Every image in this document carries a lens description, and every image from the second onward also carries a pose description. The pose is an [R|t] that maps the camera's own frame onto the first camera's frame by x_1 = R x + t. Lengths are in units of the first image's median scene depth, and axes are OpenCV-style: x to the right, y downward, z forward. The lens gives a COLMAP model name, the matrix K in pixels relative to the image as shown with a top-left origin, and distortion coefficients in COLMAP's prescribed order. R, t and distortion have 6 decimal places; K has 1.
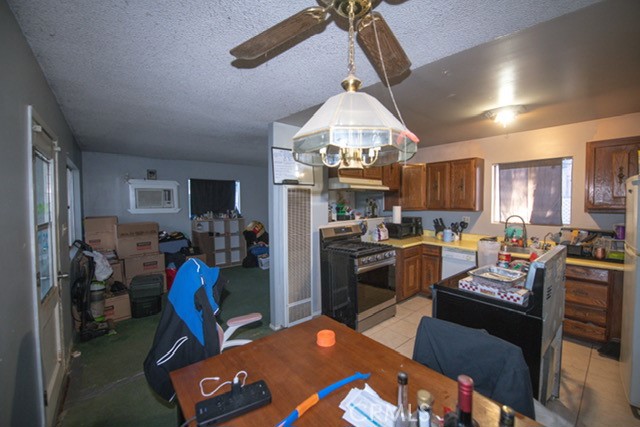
lens RADIAL K [[259.8, 0, 320.0], [0, 259.8, 213.5], [0, 0, 1]] dist [-0.001353, -0.000099]
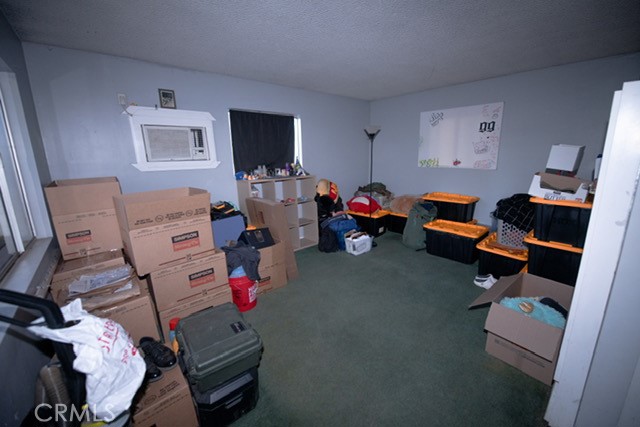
lens RADIAL K [[259.8, 0, 320.0], [0, 259.8, 213.5], [0, 0, 1]] dist [-0.001353, -0.000099]
pose [[0.999738, -0.018477, 0.013542, -0.303230], [0.015807, 0.984267, 0.175979, -0.002724], [-0.016580, -0.175718, 0.984301, 0.371961]]
